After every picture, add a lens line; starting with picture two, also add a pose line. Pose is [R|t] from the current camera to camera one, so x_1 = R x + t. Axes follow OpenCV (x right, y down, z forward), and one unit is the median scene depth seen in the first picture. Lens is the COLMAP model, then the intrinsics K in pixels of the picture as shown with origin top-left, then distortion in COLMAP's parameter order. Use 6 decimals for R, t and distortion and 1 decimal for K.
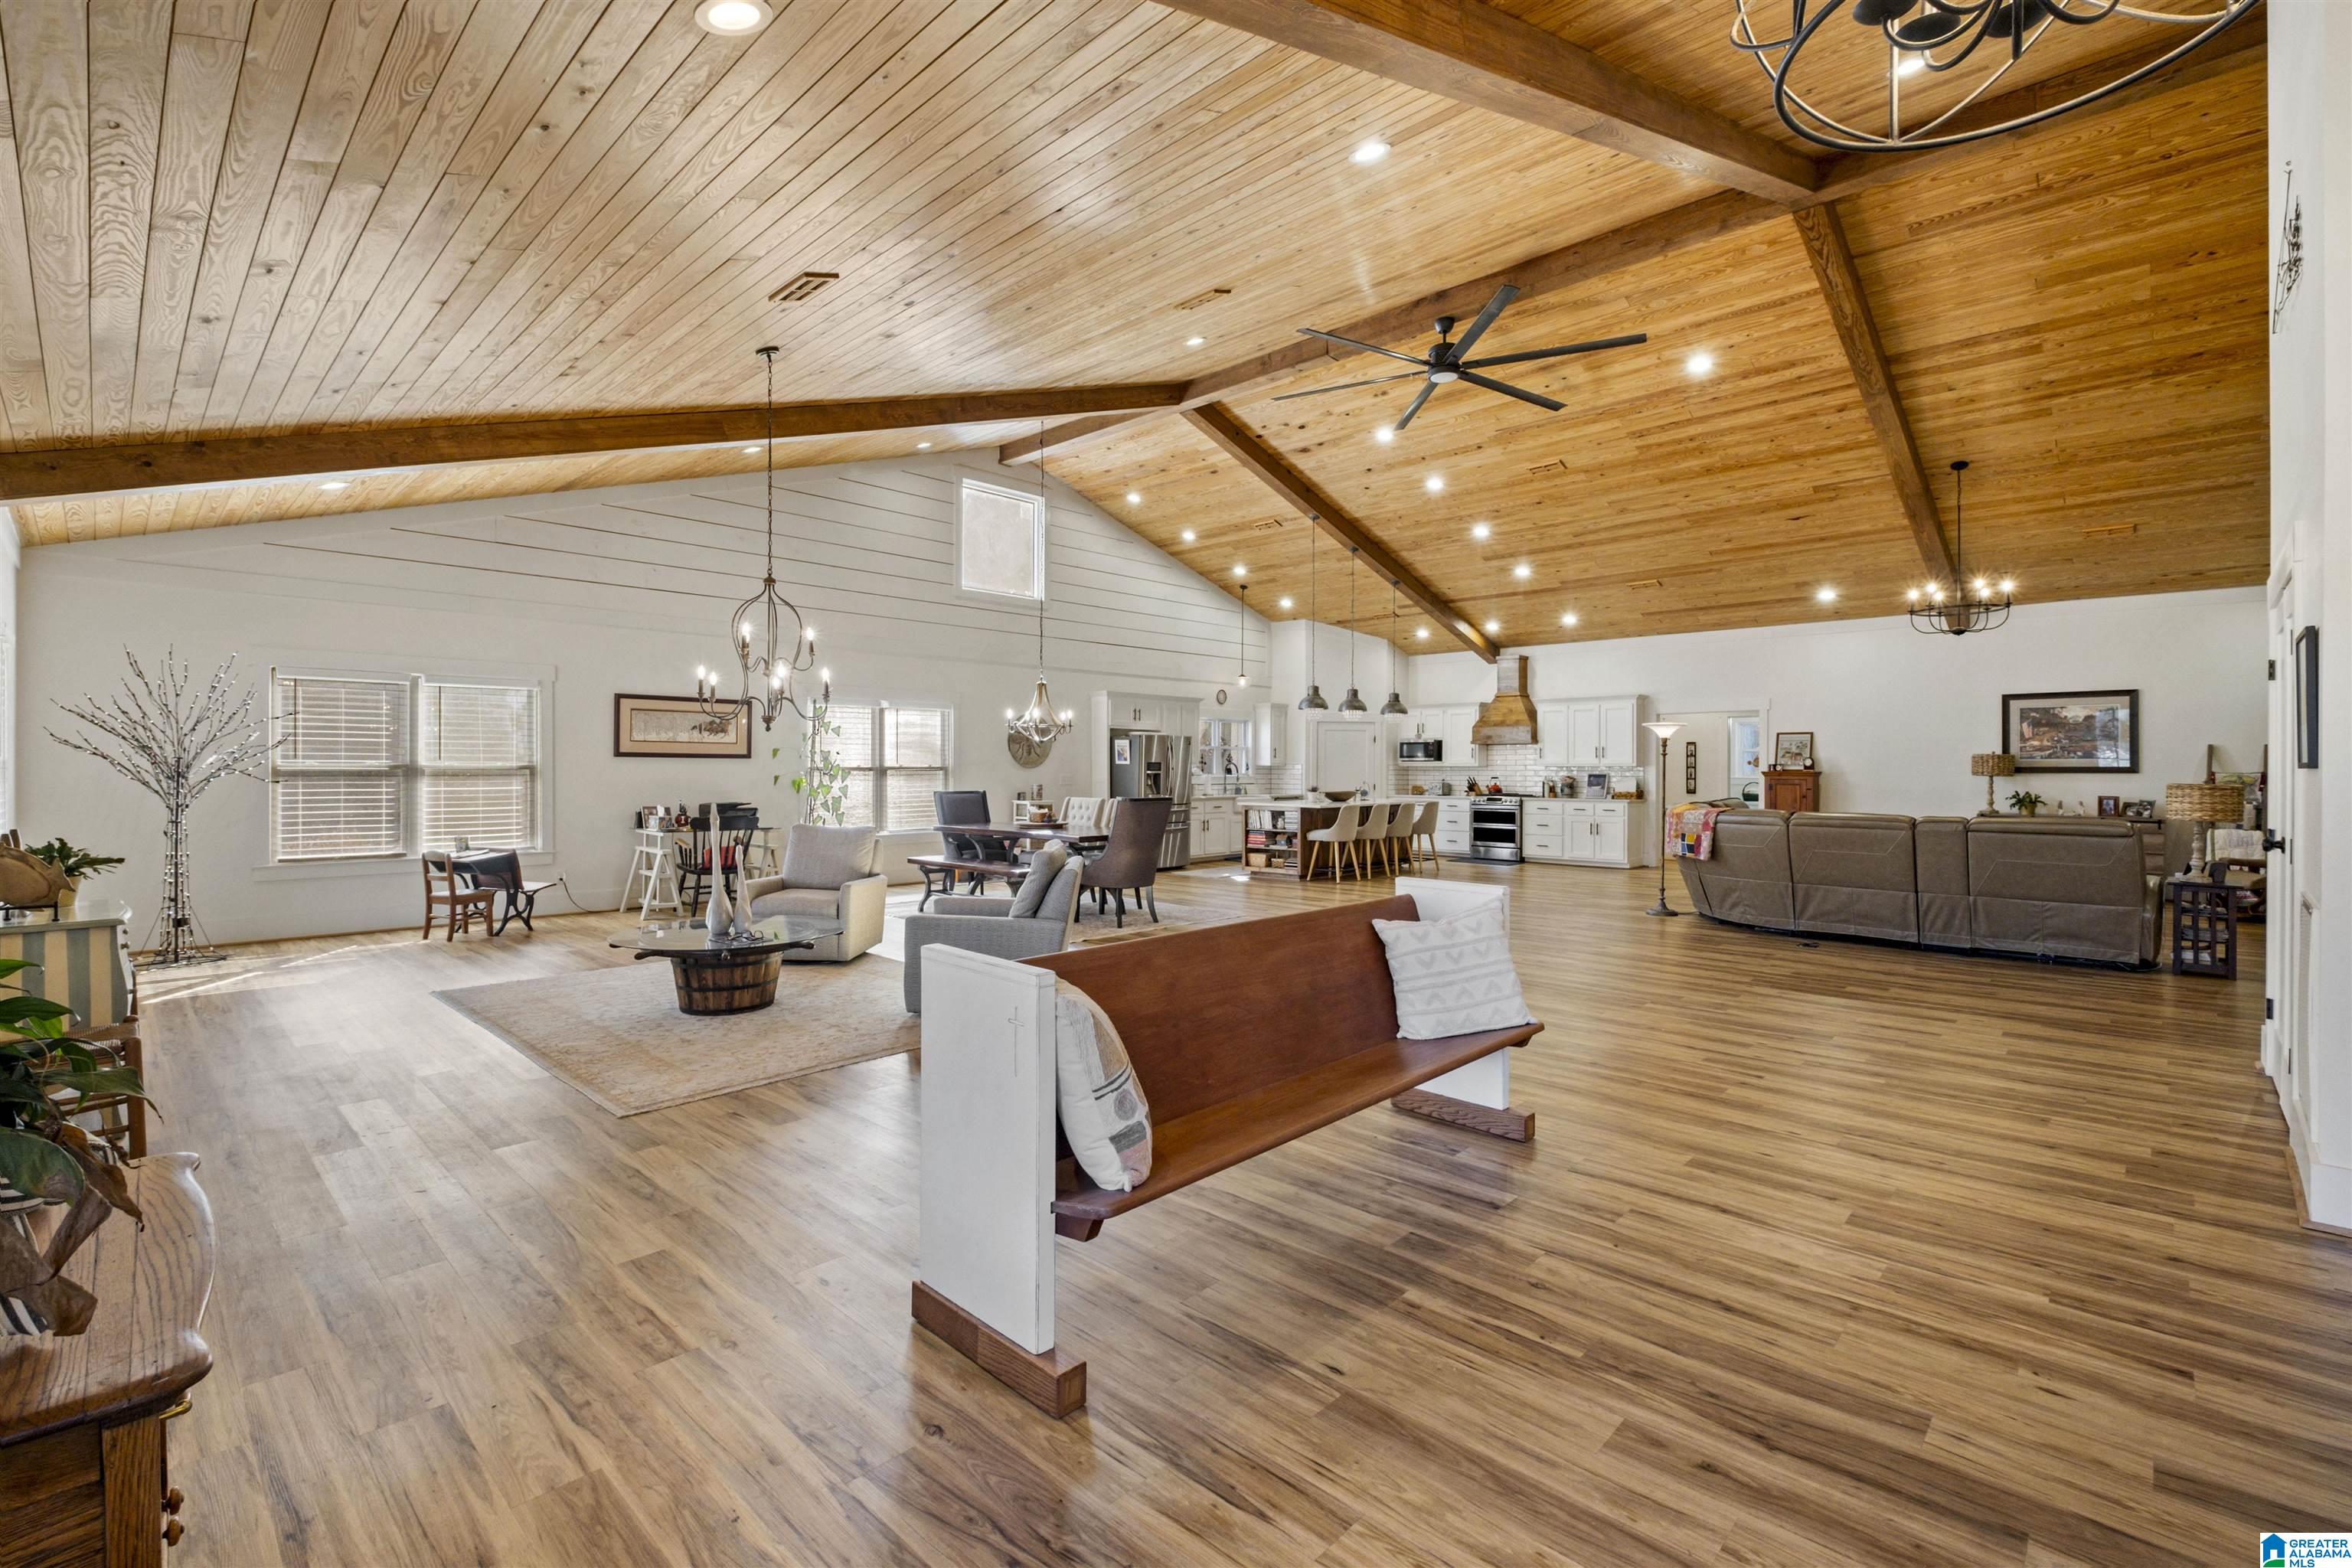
lens RADIAL K [[1027.7, 0, 1157.3], [0, 1027.7, 774.6], [0, 0, 1]] dist [0.006685, -0.006266]
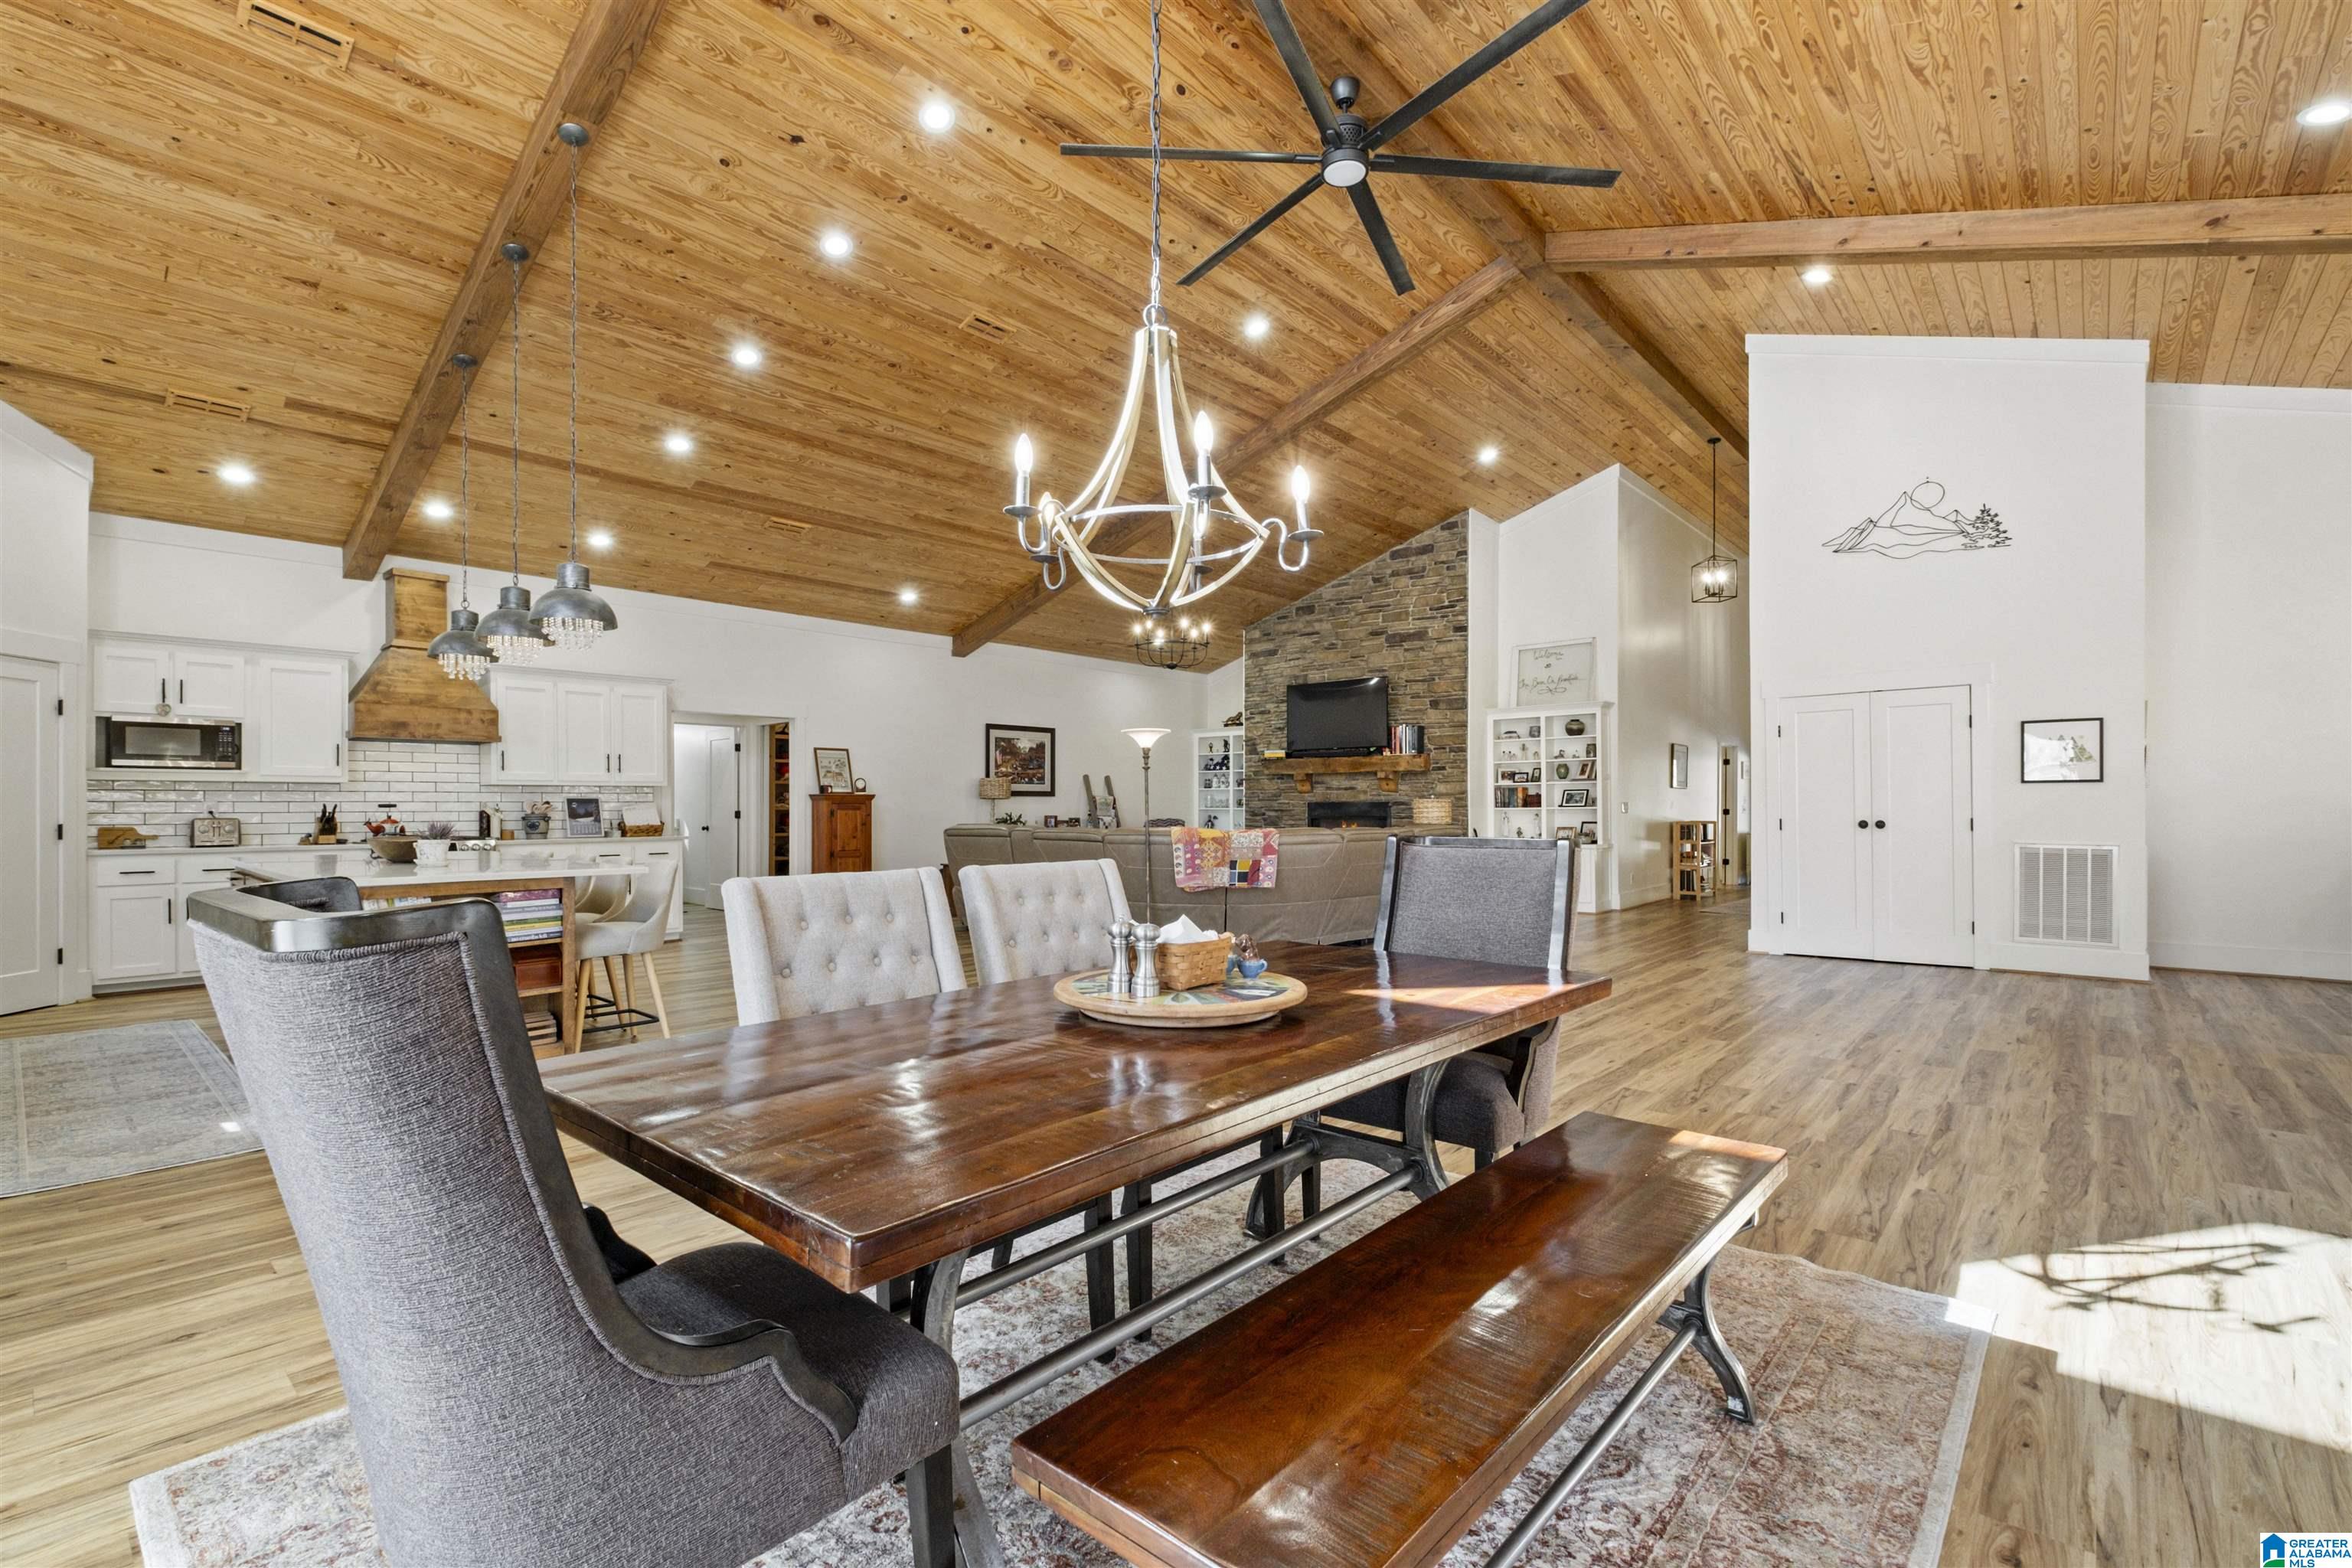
lens RADIAL K [[1027.7, 0, 1181.7], [0, 1027.7, 794.5], [0, 0, 1]] dist [0.006685, -0.006266]
pose [[-0.055346, 0.006607, 0.998445, -0.209284], [0.008552, 0.999945, -0.006143, 0.004091], [-0.998431, 0.008199, -0.055399, 0.659197]]
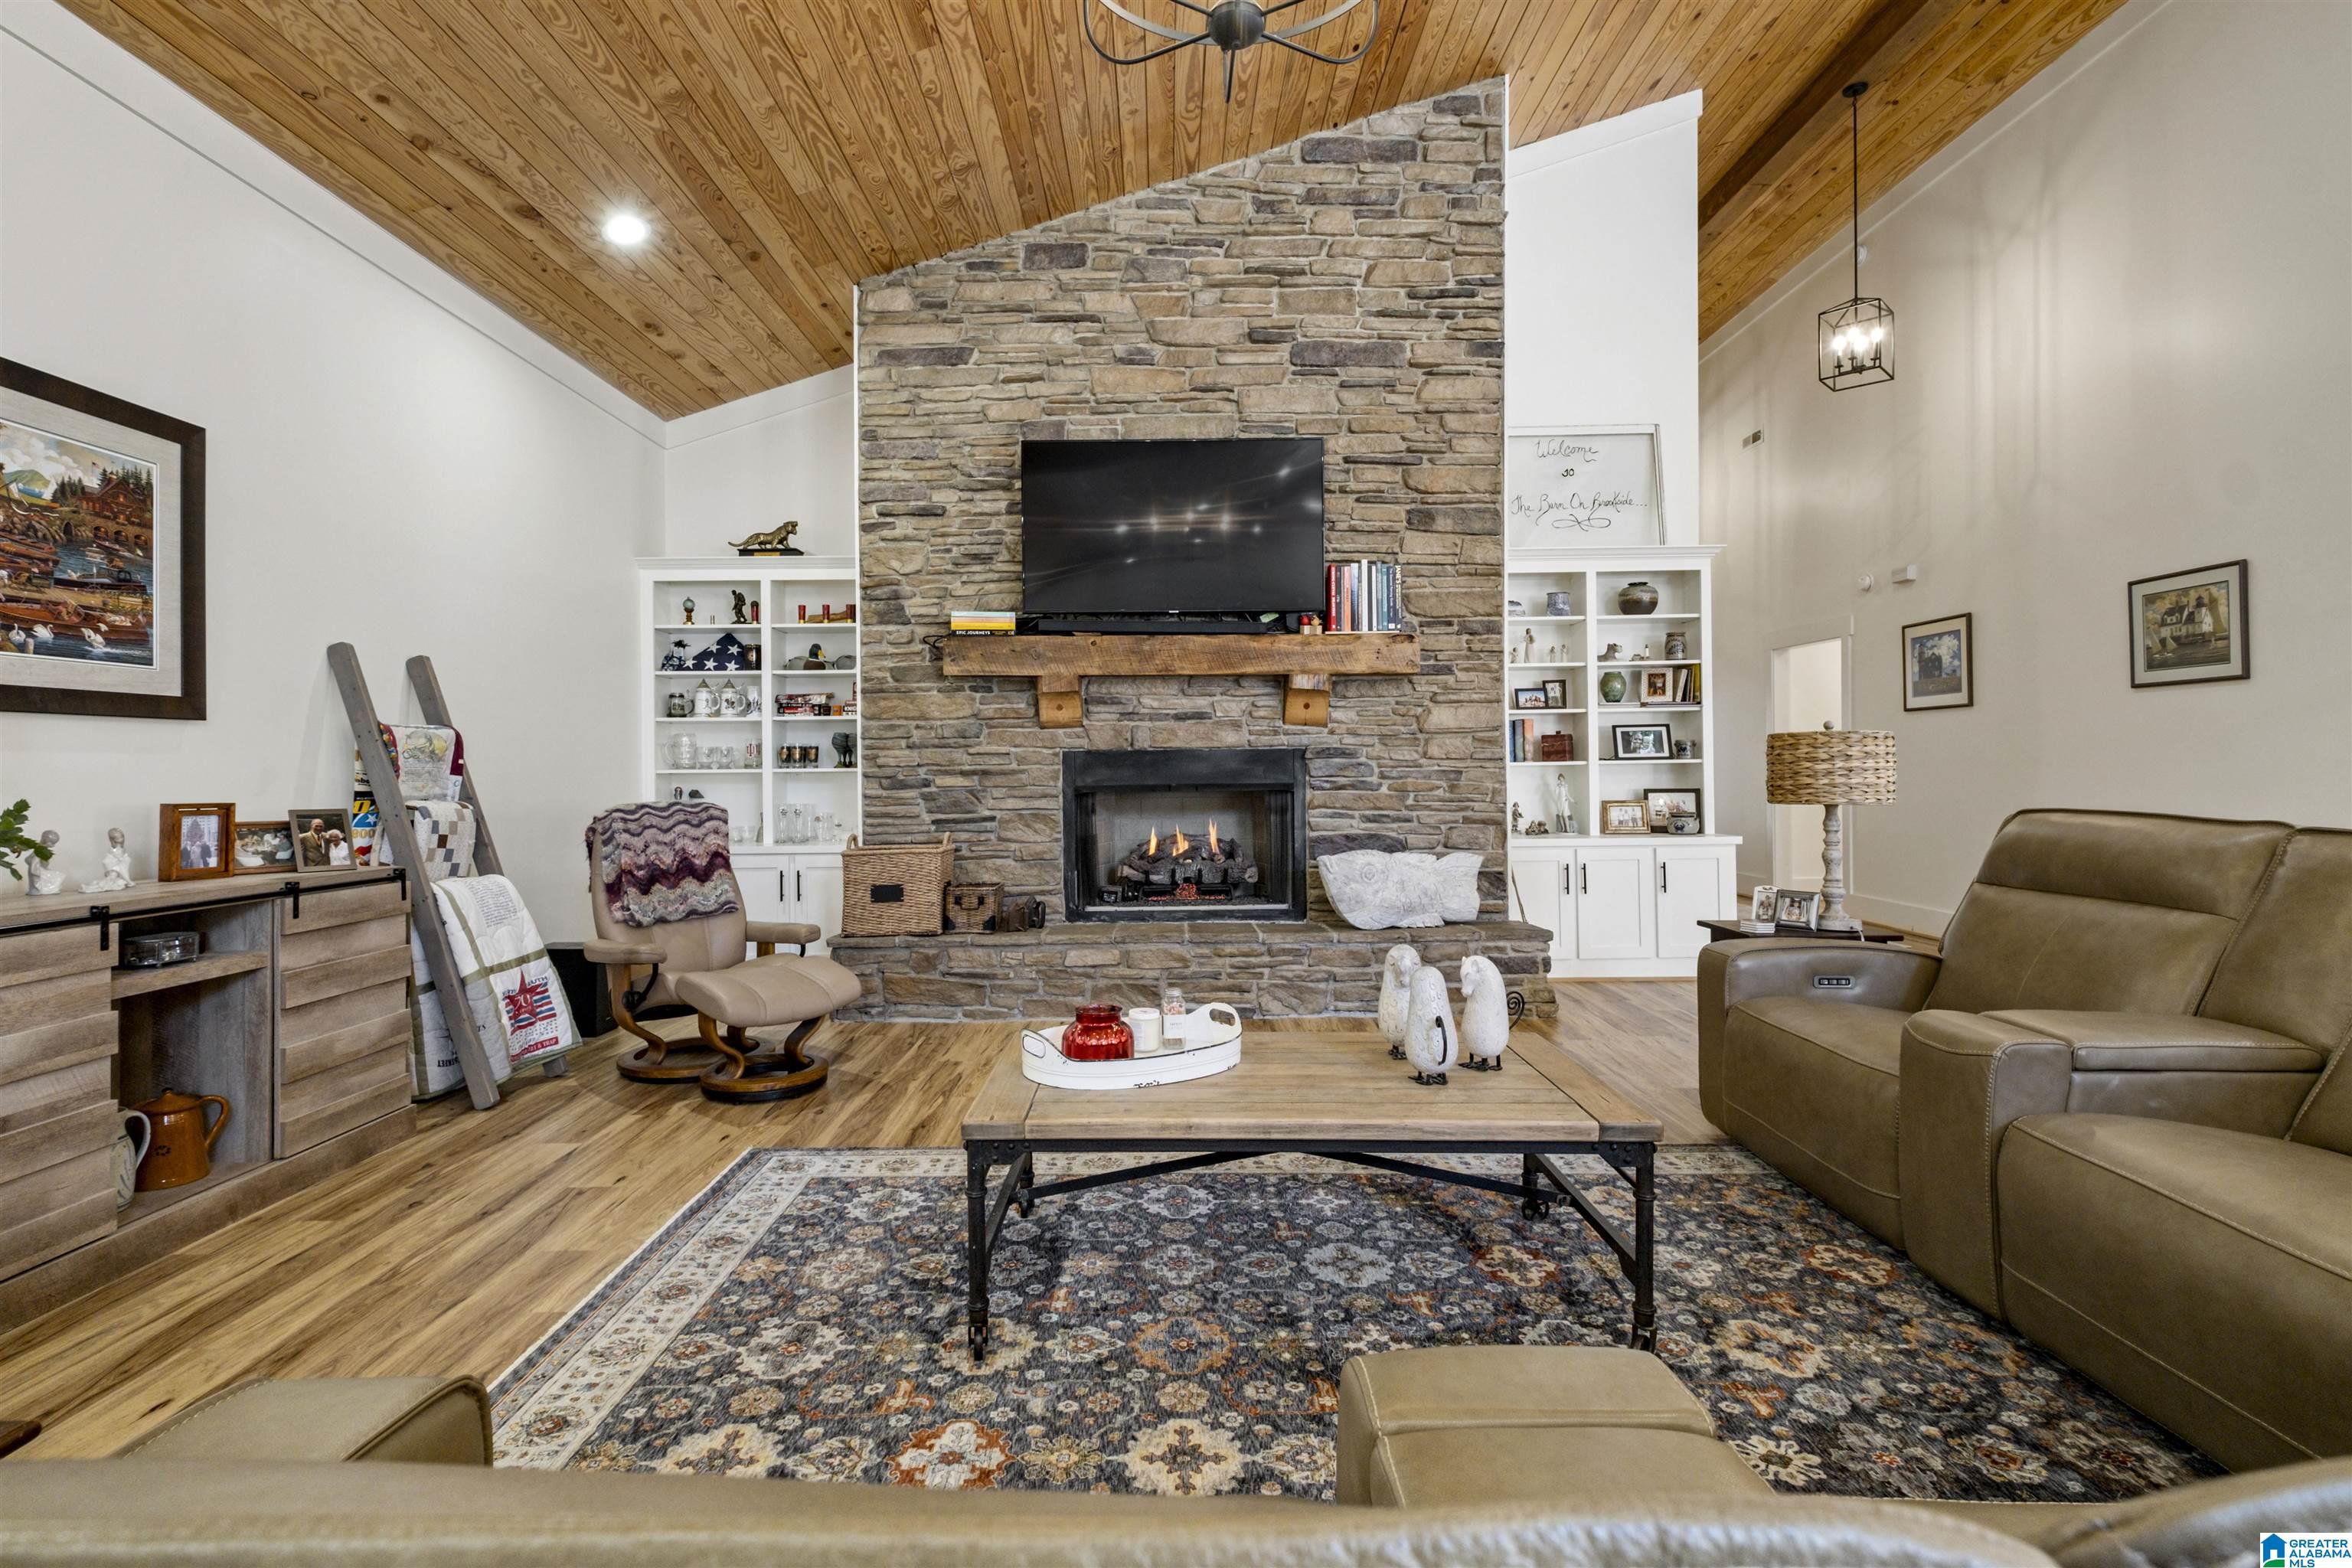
lens RADIAL K [[1104.5, 0, 1165.4], [0, 1104.5, 762.7], [0, 0, 1]] dist [0.012219, -0.005053]
pose [[-0.694957, 0.003381, 0.719043, 0.390887], [0.010171, 0.999935, 0.005129, 0.008659], [-0.718979, 0.010878, -0.694947, 0.736276]]
